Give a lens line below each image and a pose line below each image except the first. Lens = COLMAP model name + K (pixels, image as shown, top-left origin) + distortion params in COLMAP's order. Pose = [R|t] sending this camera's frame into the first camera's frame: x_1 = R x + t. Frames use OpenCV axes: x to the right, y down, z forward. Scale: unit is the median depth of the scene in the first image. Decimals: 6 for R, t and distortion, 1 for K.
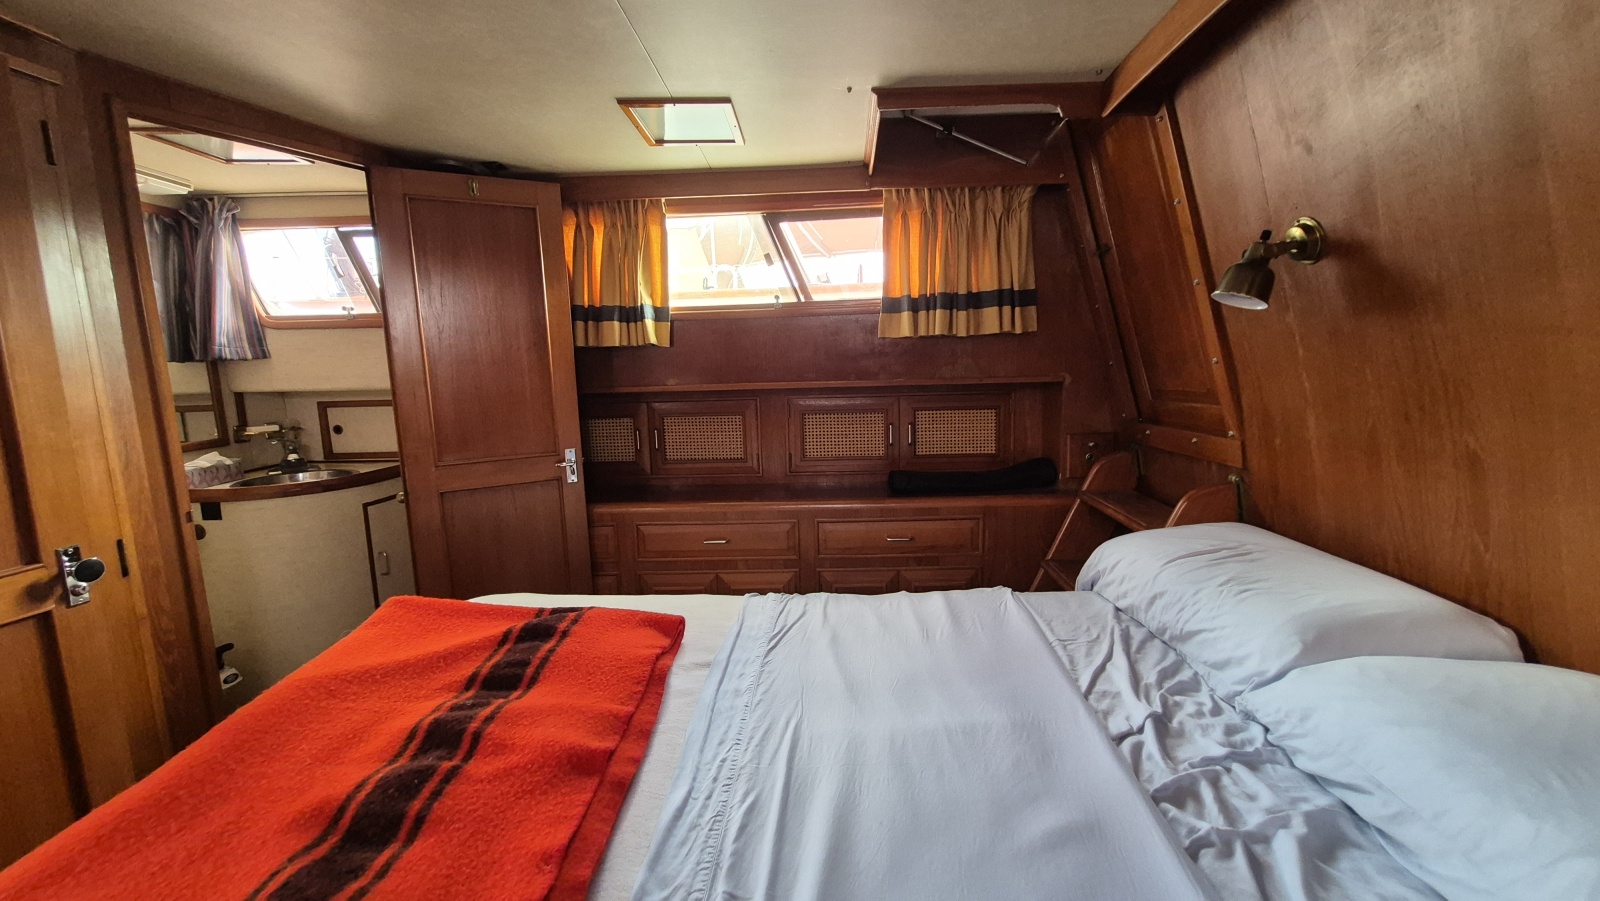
lens RADIAL K [[638.1, 0, 809.1], [0, 638.1, 442.1], [0, 0, 1]] dist [0.000396, 0.000000]
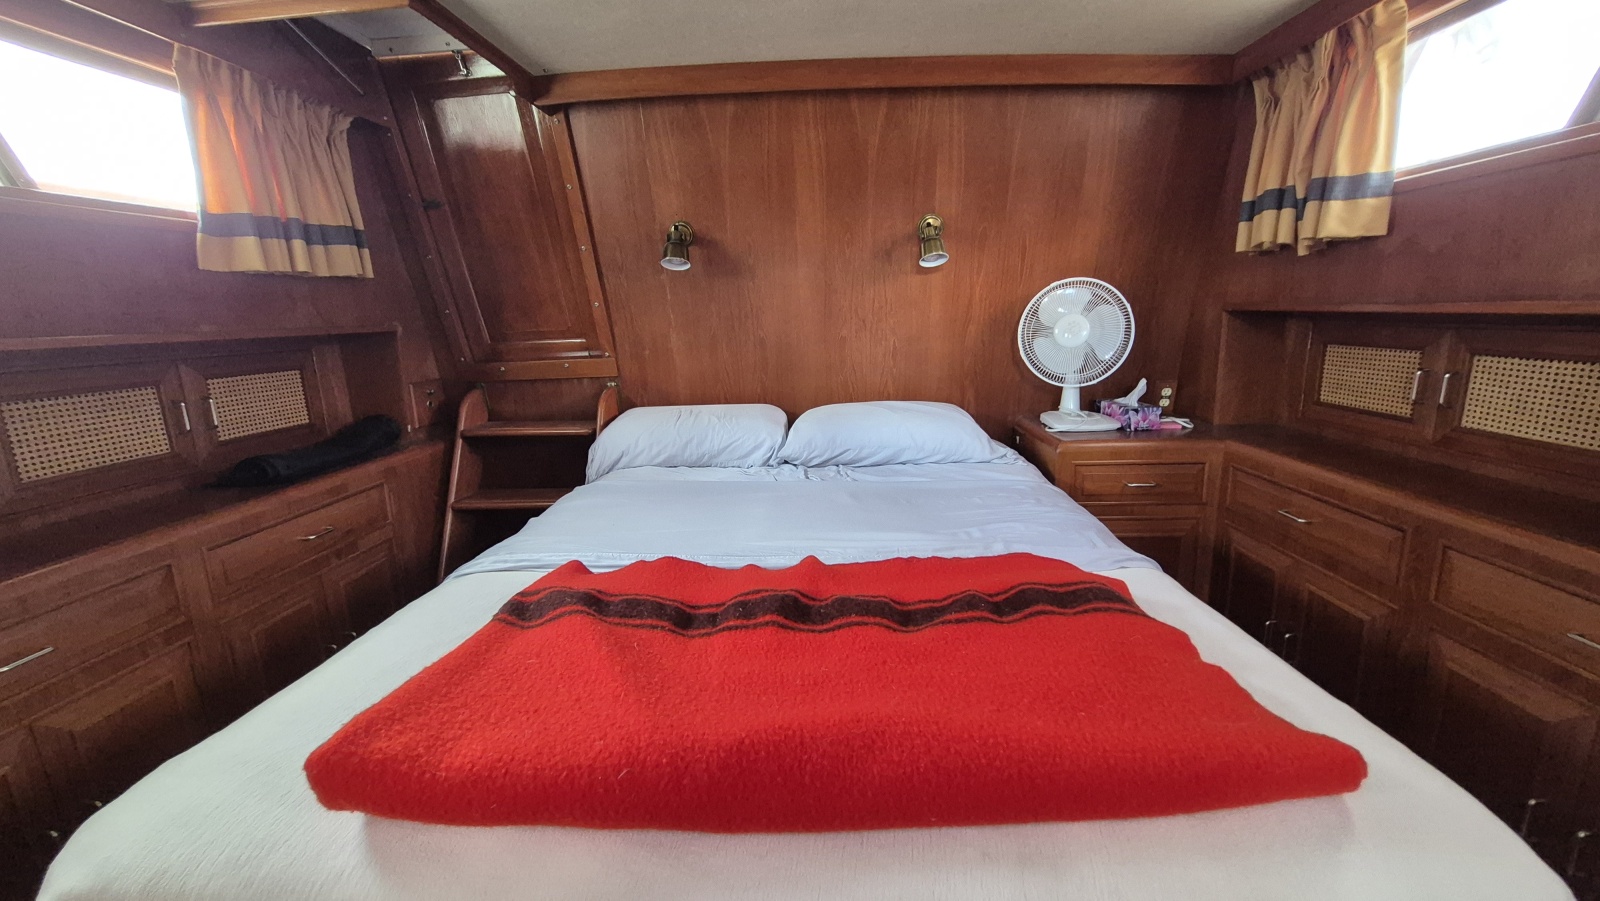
lens RADIAL K [[665.5, 0, 800.0], [0, 665.5, 450.5], [0, 0, 1]] dist [0.000450, 0.000007]
pose [[-0.009292, -0.170352, 0.985339, -0.678148], [0.161752, 0.972149, 0.169597, 0.011132], [-0.986788, 0.160957, 0.018522, 0.407018]]
